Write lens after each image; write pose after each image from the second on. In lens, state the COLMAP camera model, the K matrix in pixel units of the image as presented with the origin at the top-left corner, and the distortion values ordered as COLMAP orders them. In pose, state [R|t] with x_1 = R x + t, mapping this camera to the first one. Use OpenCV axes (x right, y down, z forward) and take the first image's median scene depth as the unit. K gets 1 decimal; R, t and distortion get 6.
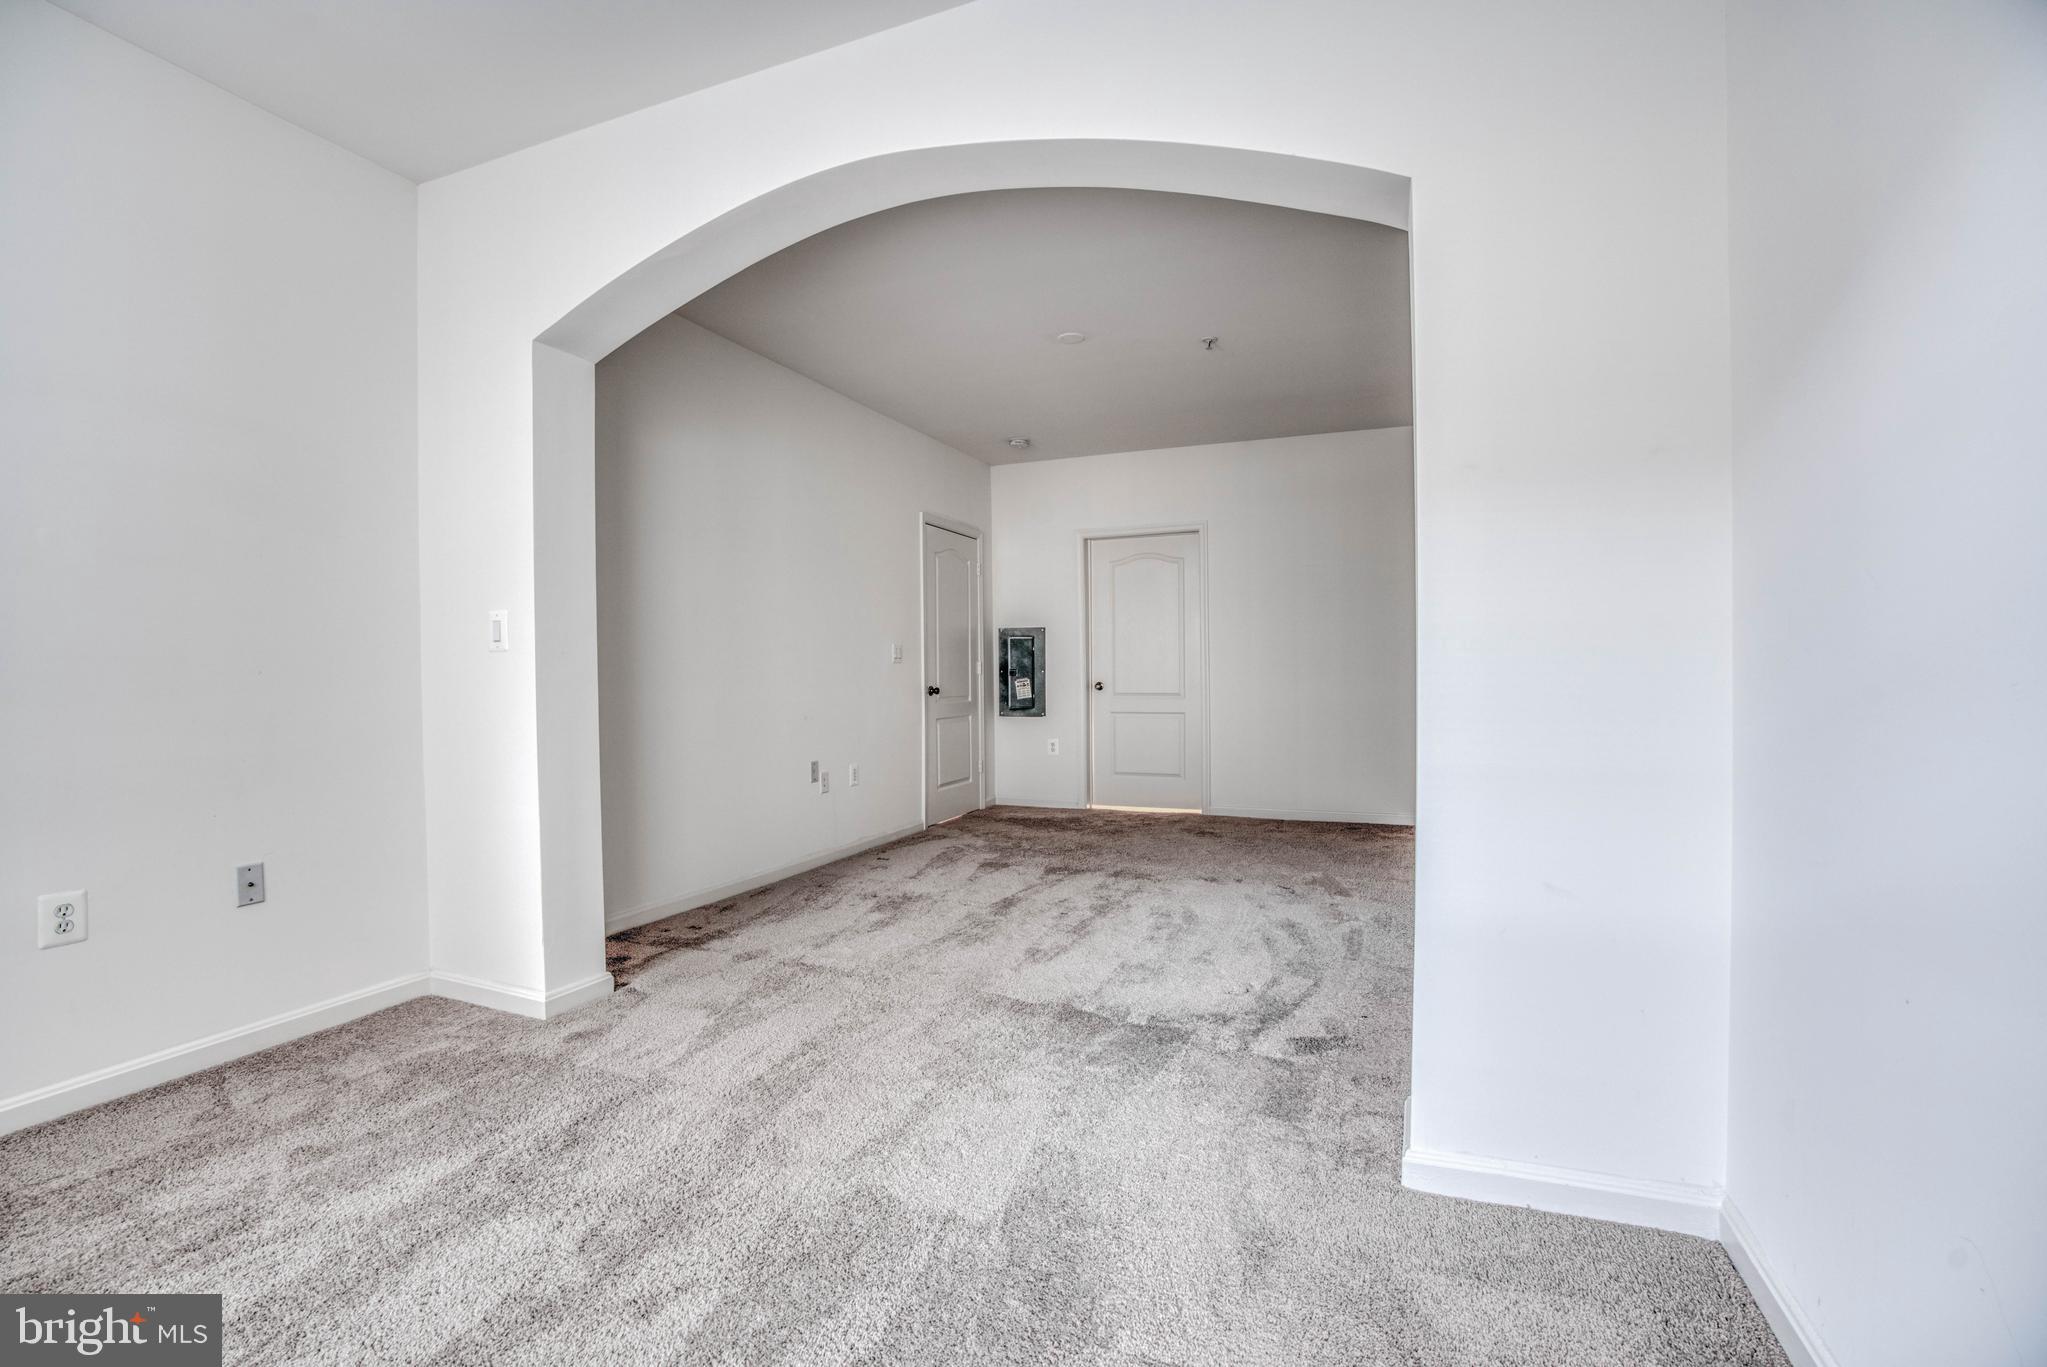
lens RADIAL K [[946.8, 0, 1024.8], [0, 946.8, 681.9], [0, 0, 1]] dist [-0.062154, 0.015647]
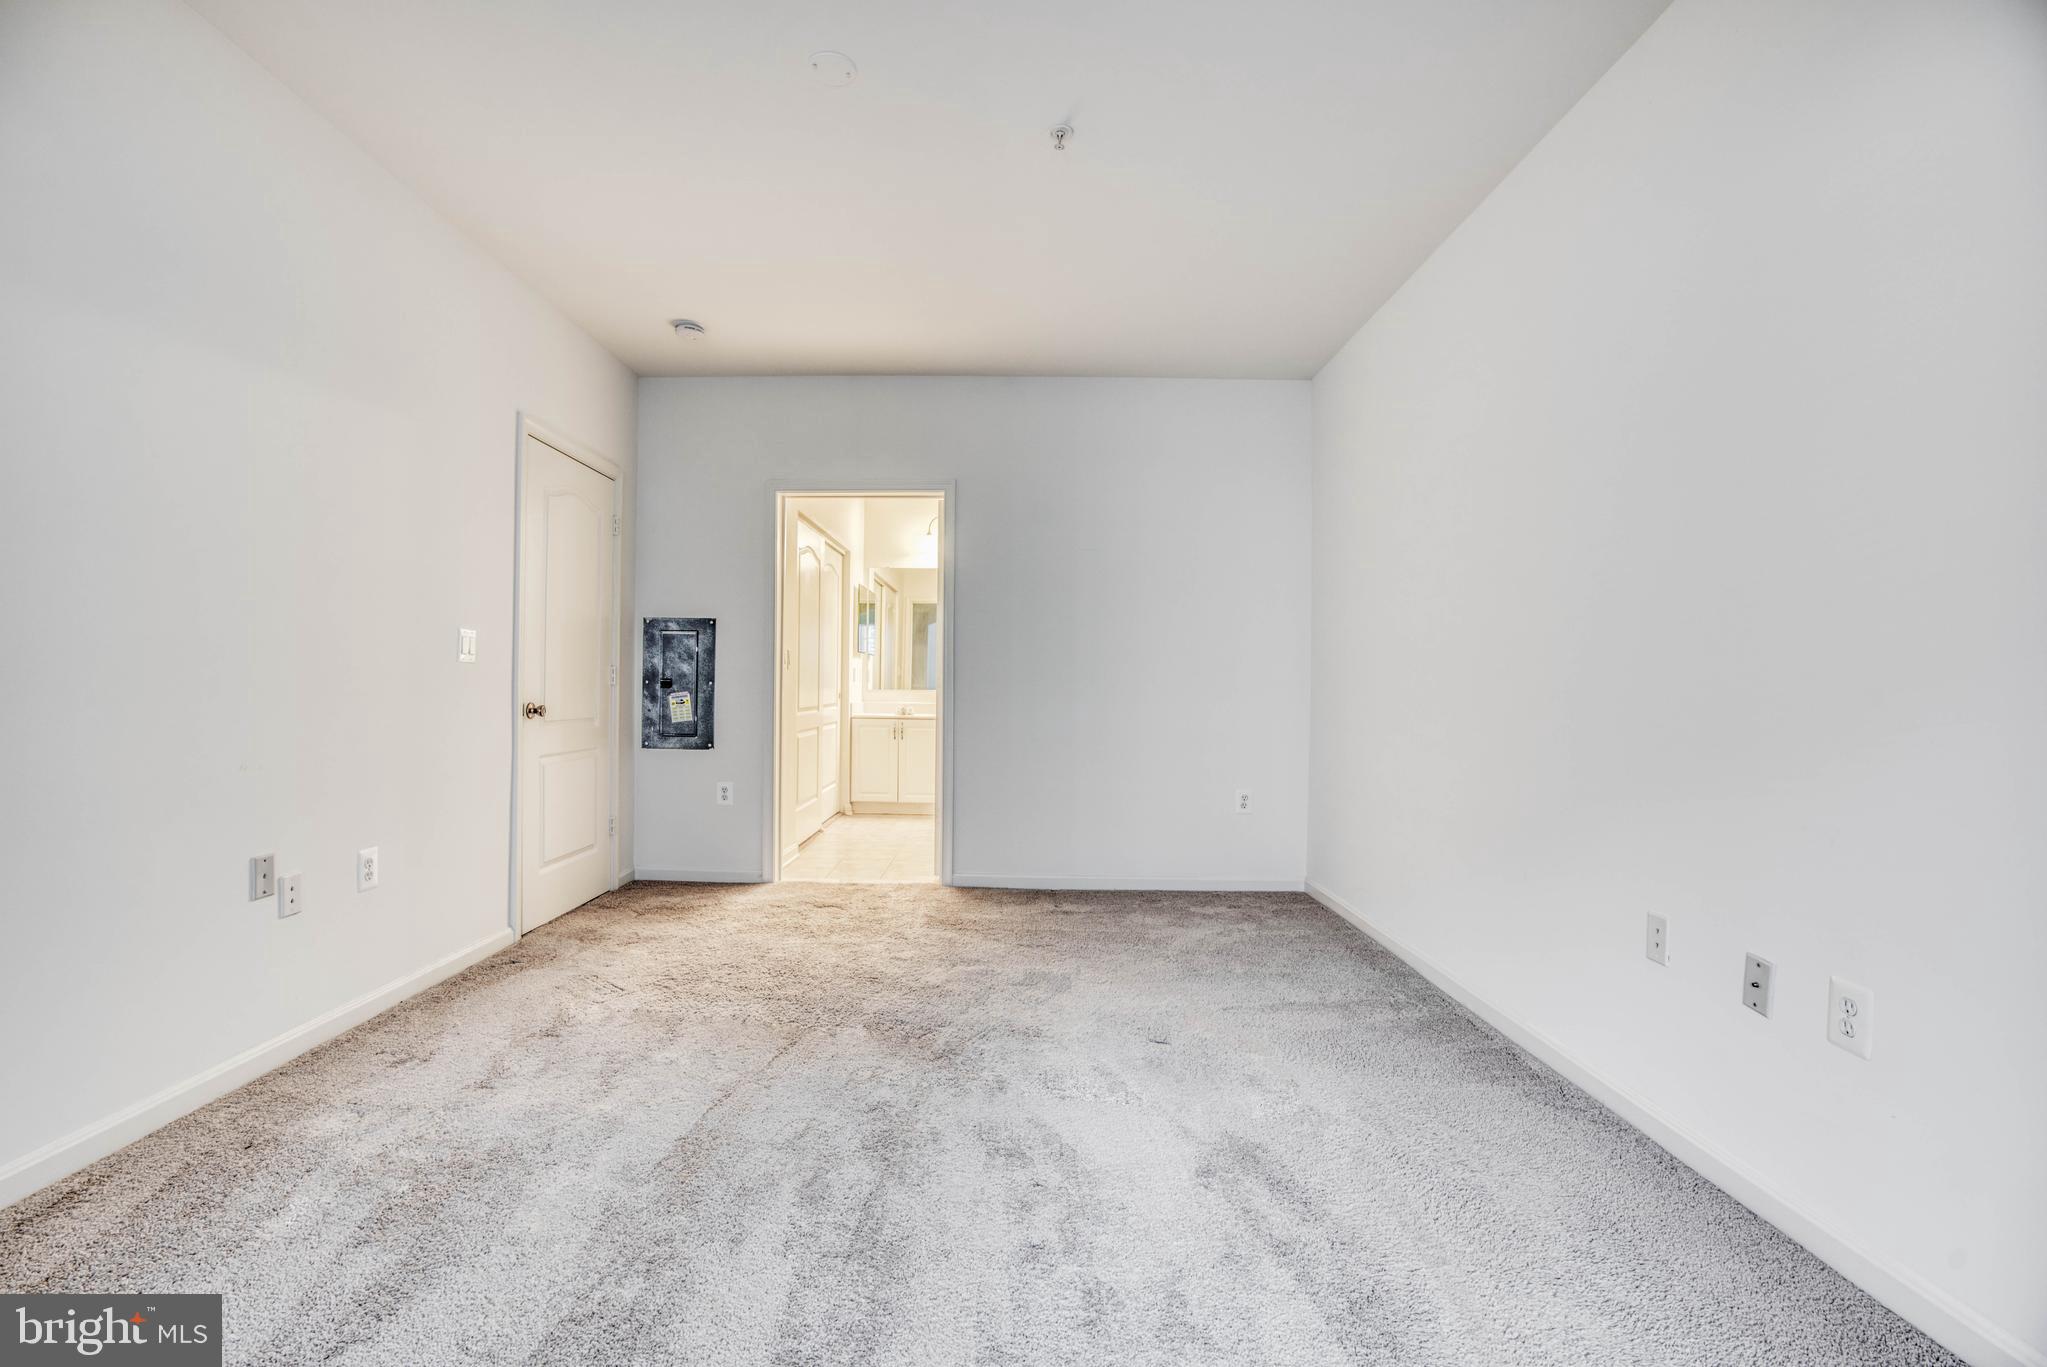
lens RADIAL K [[946.8, 0, 1021.0], [0, 946.8, 690.5], [0, 0, 1]] dist [-0.062154, 0.015647]
pose [[0.929763, 0.016815, 0.367774, -0.032863], [-0.014406, 0.999853, -0.009294, -0.003201], [-0.367877, 0.003343, 0.929869, 0.410457]]
